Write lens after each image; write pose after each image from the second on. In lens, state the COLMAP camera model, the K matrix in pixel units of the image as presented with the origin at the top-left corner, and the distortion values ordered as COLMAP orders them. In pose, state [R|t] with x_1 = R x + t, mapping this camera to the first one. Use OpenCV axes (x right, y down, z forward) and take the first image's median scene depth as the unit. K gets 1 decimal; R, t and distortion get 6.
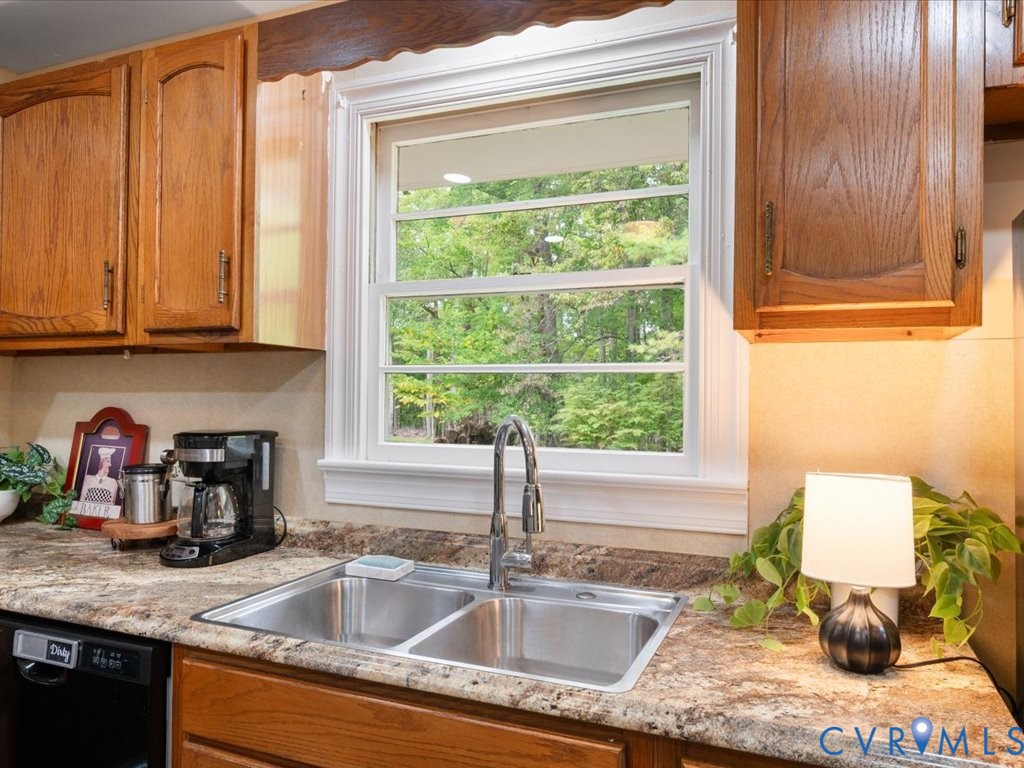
lens RADIAL K [[734.3, 0, 513.3], [0, 734.3, 388.7], [0, 0, 1]] dist [-0.000187, -0.001007]
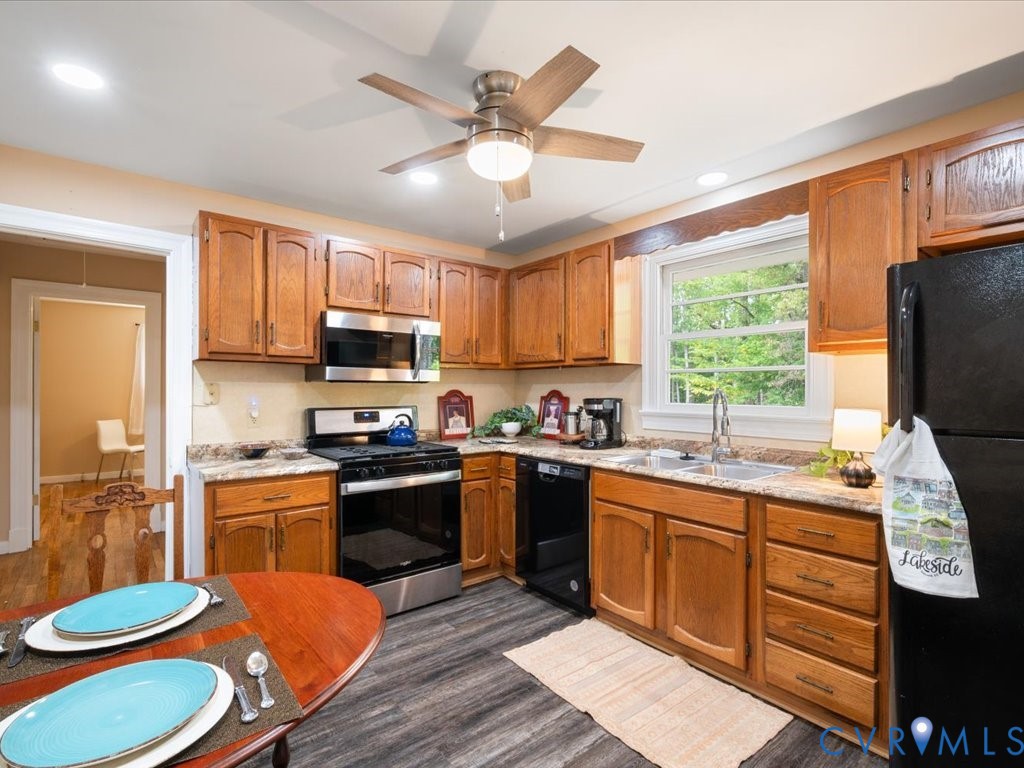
lens RADIAL K [[505.2, 0, 513.2], [0, 505.2, 388.2], [0, 0, 1]] dist [0.003641, 0.000481]
pose [[0.878296, -0.009791, -0.478016, 0.163041], [0.013108, 0.999908, 0.003605, 0.013785], [0.477937, -0.009432, 0.878344, -0.648983]]
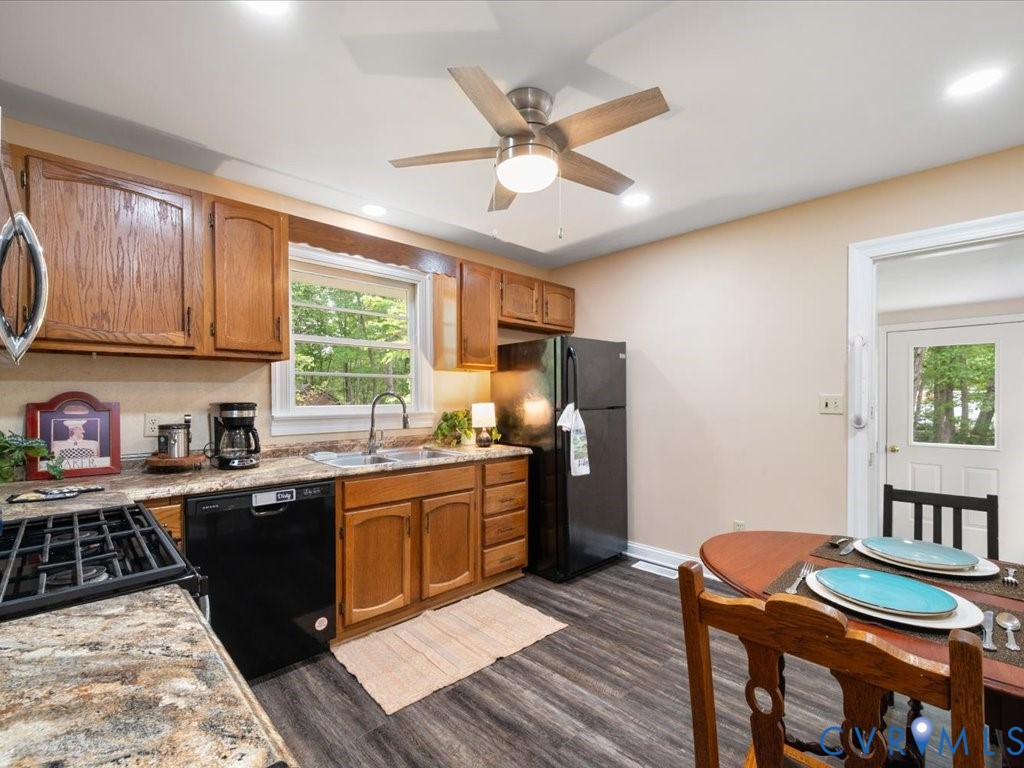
lens RADIAL K [[463.6, 0, 508.9], [0, 463.6, 399.9], [0, 0, 1]] dist [-0.002121, -0.000376]
pose [[0.402046, -0.017691, 0.915449, -1.222042], [-0.004474, 0.999763, 0.021285, 0.021747], [-0.915609, -0.012653, 0.401872, -0.150763]]
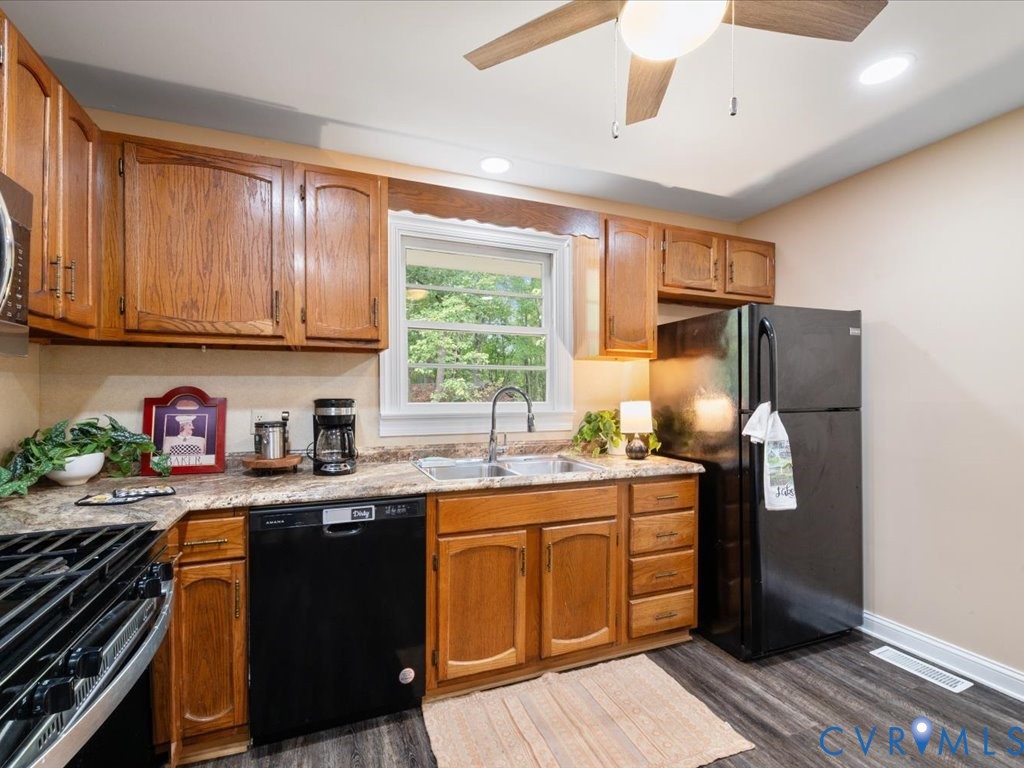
lens RADIAL K [[476.2, 0, 511.1], [0, 476.2, 395.8], [0, 0, 1]] dist [-0.000481, -0.000212]
pose [[0.711004, -0.014176, 0.703045, -0.883202], [-0.000839, 0.999779, 0.021008, 0.028056], [-0.703187, -0.015527, 0.710835, -0.079784]]
